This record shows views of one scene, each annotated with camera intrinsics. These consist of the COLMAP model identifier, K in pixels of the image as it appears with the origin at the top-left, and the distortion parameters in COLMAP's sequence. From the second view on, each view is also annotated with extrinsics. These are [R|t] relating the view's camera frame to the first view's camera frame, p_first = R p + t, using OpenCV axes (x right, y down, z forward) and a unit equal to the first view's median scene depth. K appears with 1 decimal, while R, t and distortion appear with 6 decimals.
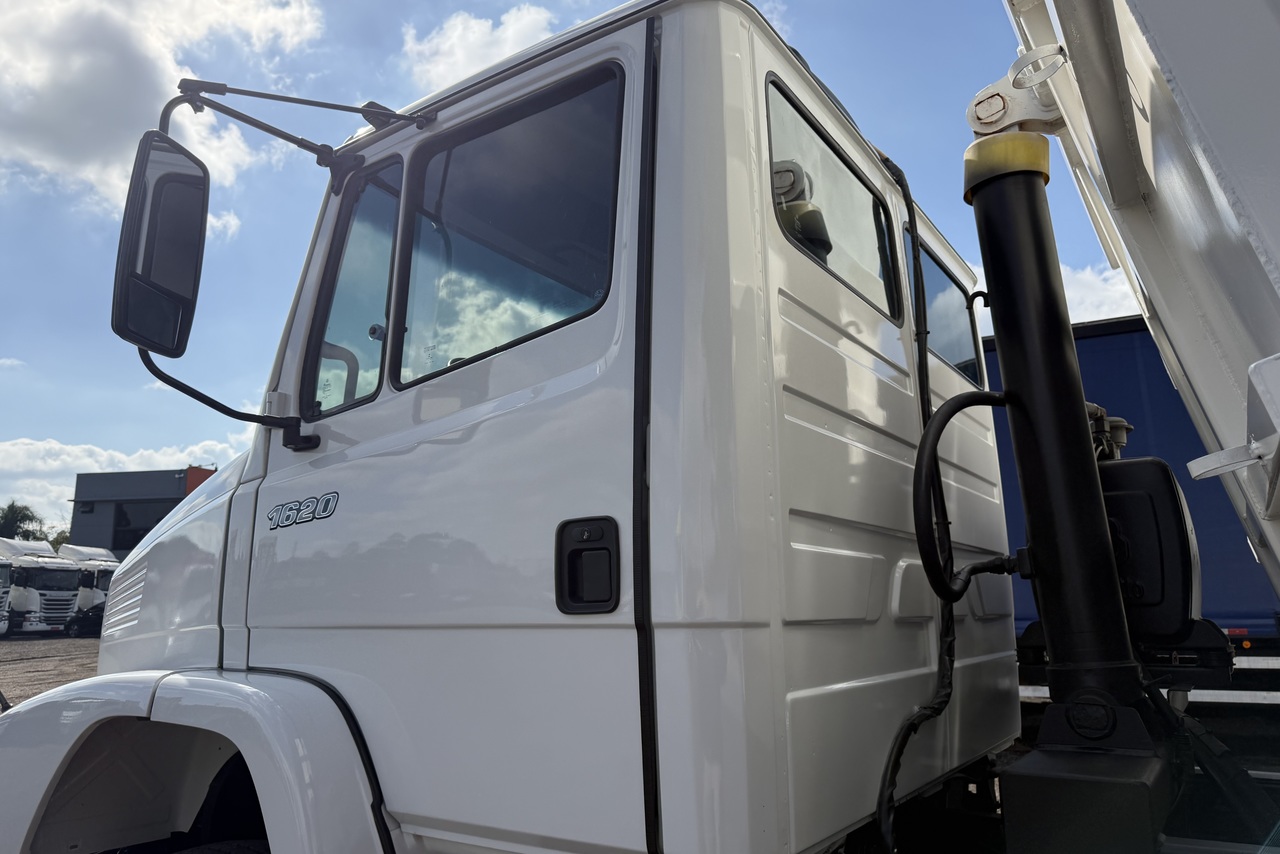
lens RADIAL K [[906.2, 0, 639.8], [0, 906.2, 428.8], [0, 0, 1]] dist [0.038056, -0.055166]
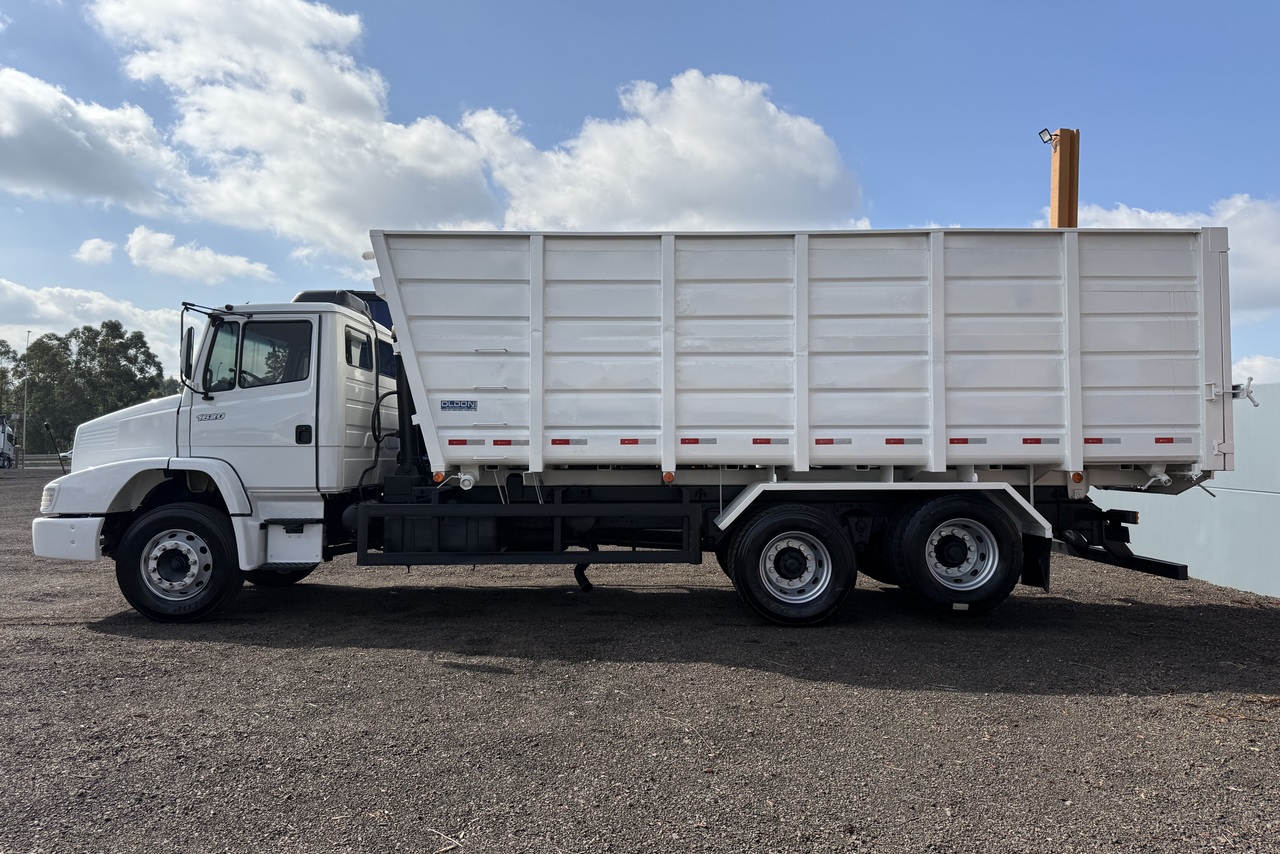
lens RADIAL K [[906.2, 0, 645.2], [0, 906.2, 435.6], [0, 0, 1]] dist [0.038056, -0.055166]
pose [[0.838703, 0.024246, 0.544049, -0.954192], [-0.118674, 0.983137, 0.139134, -0.602935], [-0.531502, -0.181257, 0.827437, -3.270828]]
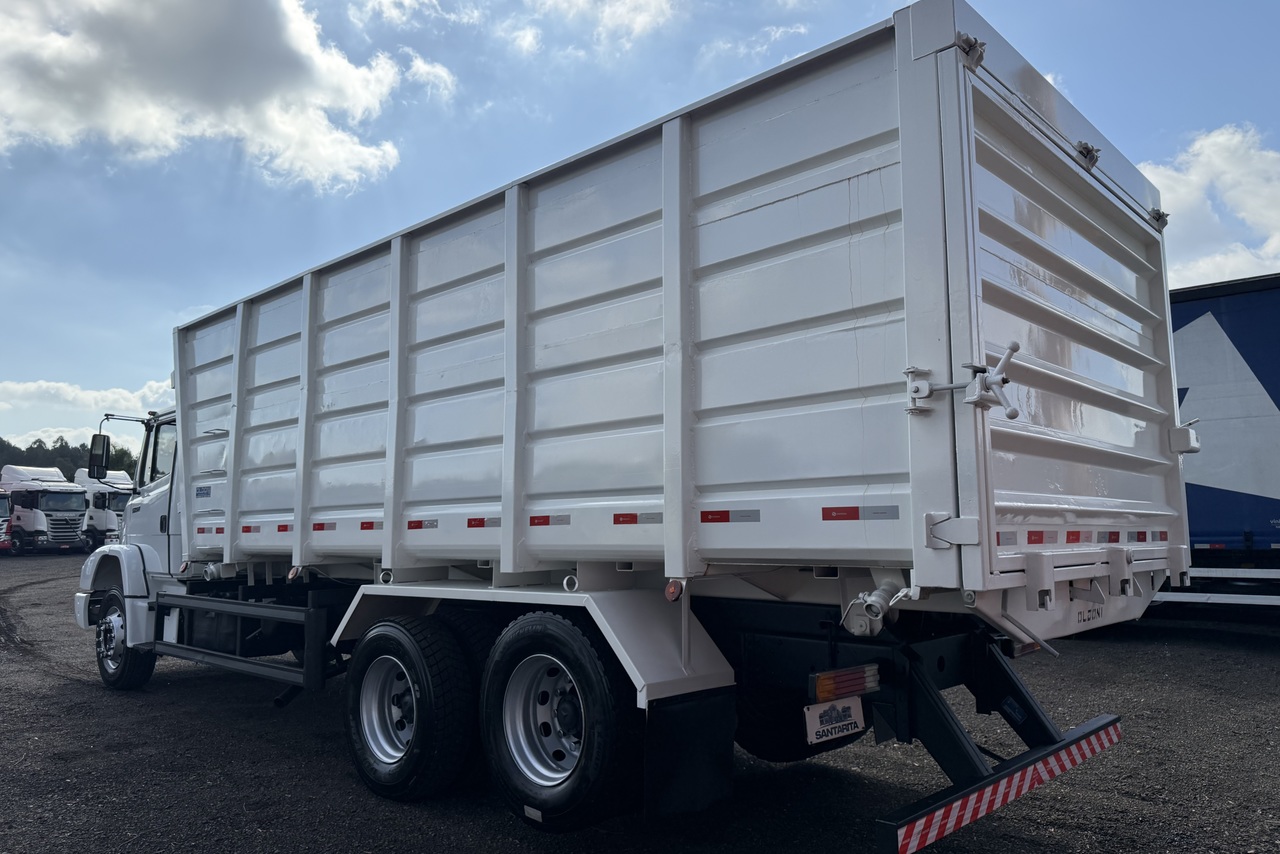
lens RADIAL K [[906.2, 0, 637.8], [0, 906.2, 421.5], [0, 0, 1]] dist [0.038056, -0.055166]
pose [[0.982874, -0.019594, -0.183234, 2.947942], [0.034801, 0.996175, 0.080147, -0.622869], [0.180963, -0.085151, 0.979797, -2.950774]]
